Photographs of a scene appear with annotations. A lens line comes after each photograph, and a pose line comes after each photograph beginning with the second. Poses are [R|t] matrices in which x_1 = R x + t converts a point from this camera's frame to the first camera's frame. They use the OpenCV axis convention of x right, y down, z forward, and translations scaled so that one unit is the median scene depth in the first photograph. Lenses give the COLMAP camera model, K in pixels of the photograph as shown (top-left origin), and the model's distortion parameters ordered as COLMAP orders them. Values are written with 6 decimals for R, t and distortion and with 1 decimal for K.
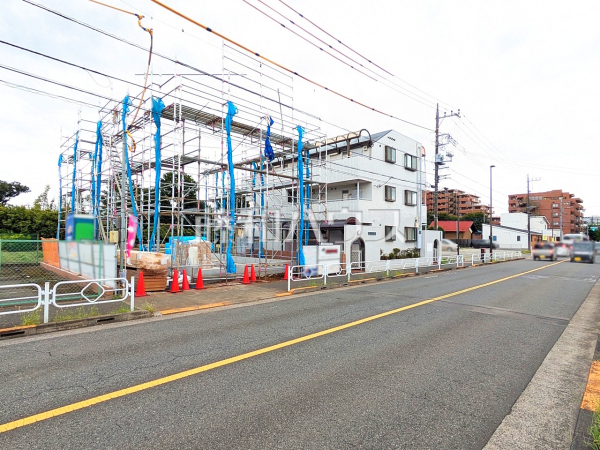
lens RADIAL K [[331.4, 0, 298.9], [0, 331.4, 230.7], [0, 0, 1]] dist [-0.001210, -0.000689]
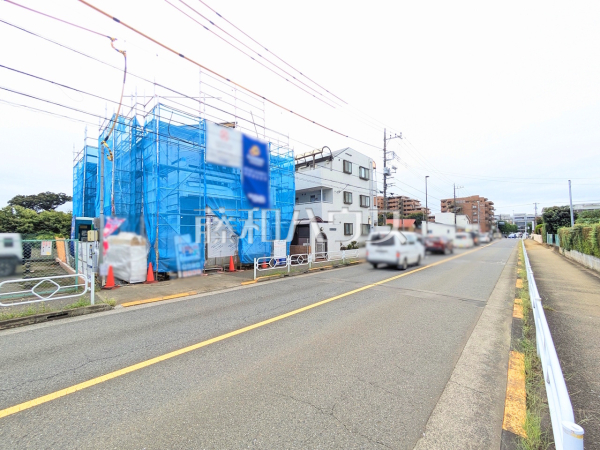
lens RADIAL K [[248.2, 0, 300.7], [0, 248.2, 226.6], [0, 0, 1]] dist [-0.001991, 0.000921]
pose [[0.998787, -0.015055, 0.046876, 0.086199], [0.015351, 0.999864, -0.005964, 0.003142], [-0.046780, 0.006676, 0.998883, 0.106558]]
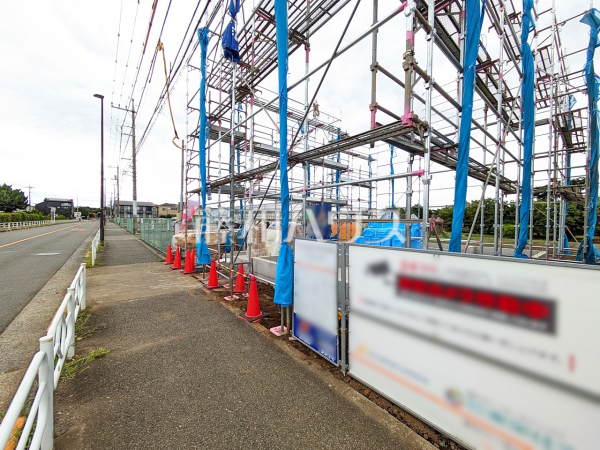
lens RADIAL K [[244.8, 0, 299.7], [0, 244.8, 225.2], [0, 0, 1]] dist [0.002722, 0.000161]
pose [[-0.129419, 0.001788, -0.991588, 0.304441], [0.003454, 0.999993, 0.001353, 0.041744], [0.991584, -0.003249, -0.129424, 1.311773]]
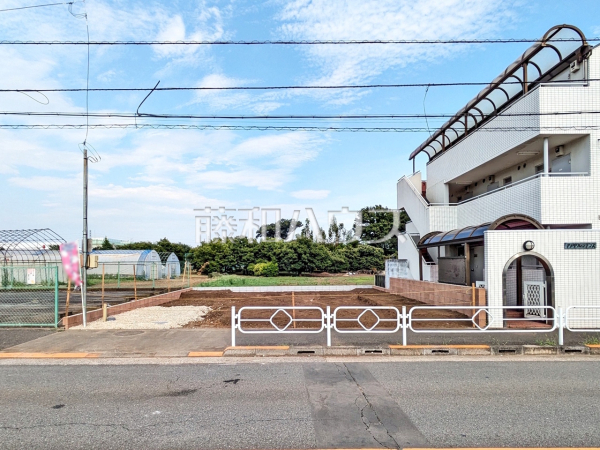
lens RADIAL K [[372.2, 0, 300.2], [0, 372.2, 255.5], [0, 0, 1]] dist [0.006320, 0.004124]
pose [[0.713539, -0.034290, -0.699776, 0.484871], [0.031973, 0.999355, -0.016368, 0.028852], [0.699886, -0.010695, 0.714175, 0.572274]]
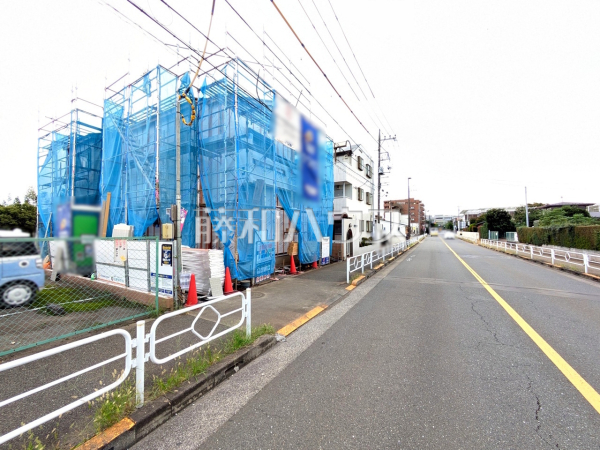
lens RADIAL K [[238.7, 0, 299.5], [0, 238.7, 226.1], [0, 0, 1]] dist [0.006018, 0.000543]
pose [[0.966046, -0.007401, 0.258263, -0.335375], [0.005741, 0.999958, 0.007182, 0.003393], [-0.258305, -0.005455, 0.966048, 0.313208]]
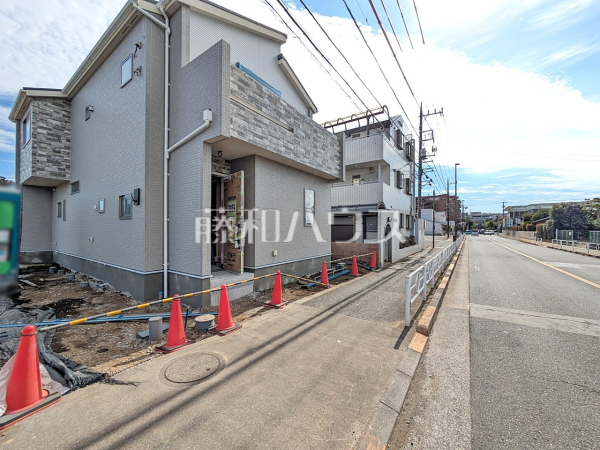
lens RADIAL K [[238.7, 0, 300.5], [0, 238.7, 227.8], [0, 0, 1]] dist [0.006018, 0.000543]
pose [[0.986928, -0.006047, 0.161047, -0.228929], [0.002643, 0.999769, 0.021338, 0.023401], [-0.161138, -0.020633, 0.986716, 0.620386]]
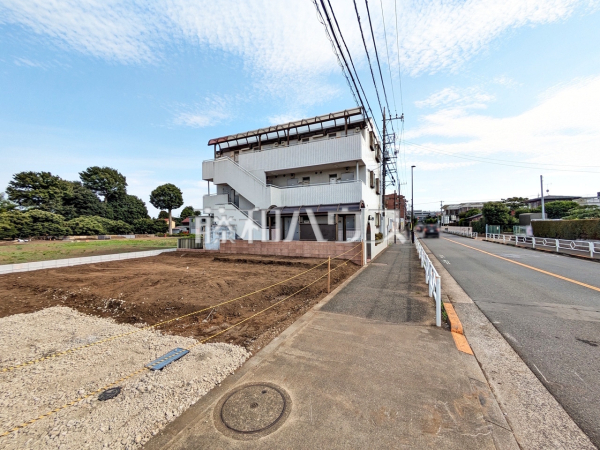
lens RADIAL K [[238.7, 0, 300.1], [0, 238.7, 226.9], [0, 0, 1]] dist [0.006018, 0.000543]
pose [[0.942172, -0.022161, 0.334396, -0.323875], [0.014625, 0.999580, 0.025037, 0.018626], [-0.334810, -0.018698, 0.942100, 0.679366]]
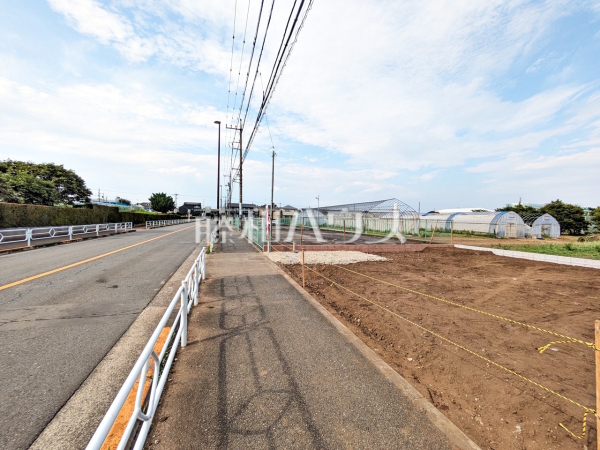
lens RADIAL K [[243.7, 0, 297.1], [0, 243.7, 227.2], [0, 0, 1]] dist [0.001319, 0.000407]
pose [[-0.478918, 0.002377, -0.877857, 0.345671], [-0.013560, 0.999857, 0.010105, 0.047077], [0.877755, 0.016743, -0.478817, 1.367066]]
